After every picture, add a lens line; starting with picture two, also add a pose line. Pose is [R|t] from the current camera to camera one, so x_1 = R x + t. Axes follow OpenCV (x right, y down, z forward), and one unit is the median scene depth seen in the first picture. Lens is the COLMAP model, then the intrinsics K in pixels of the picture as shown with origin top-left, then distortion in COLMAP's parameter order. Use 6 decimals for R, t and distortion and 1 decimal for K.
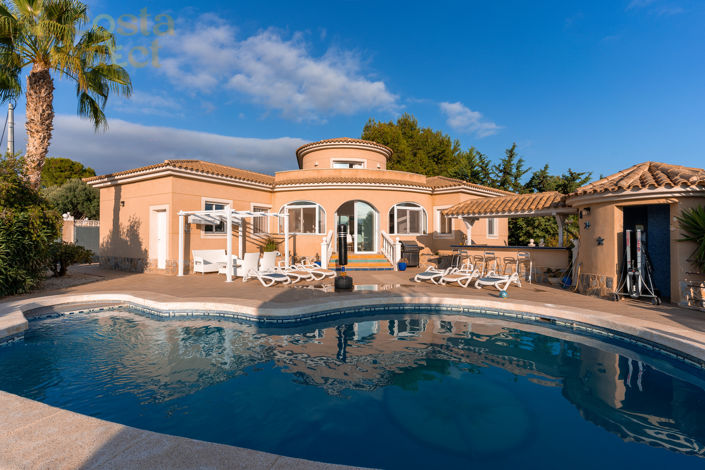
lens RADIAL K [[337.3, 0, 351.7], [0, 337.3, 233.6], [0, 0, 1]] dist [0.003458, 0.000465]
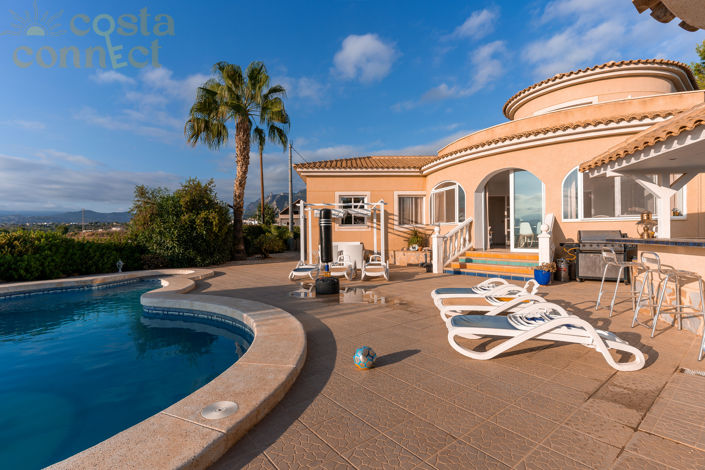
lens RADIAL K [[337.3, 0, 351.7], [0, 337.3, 233.6], [0, 0, 1]] dist [0.003458, 0.000465]
pose [[0.550418, -0.006926, -0.834860, 0.405357], [0.021020, 0.999764, 0.005565, 0.015428], [0.834624, -0.020611, 0.550434, 0.392616]]
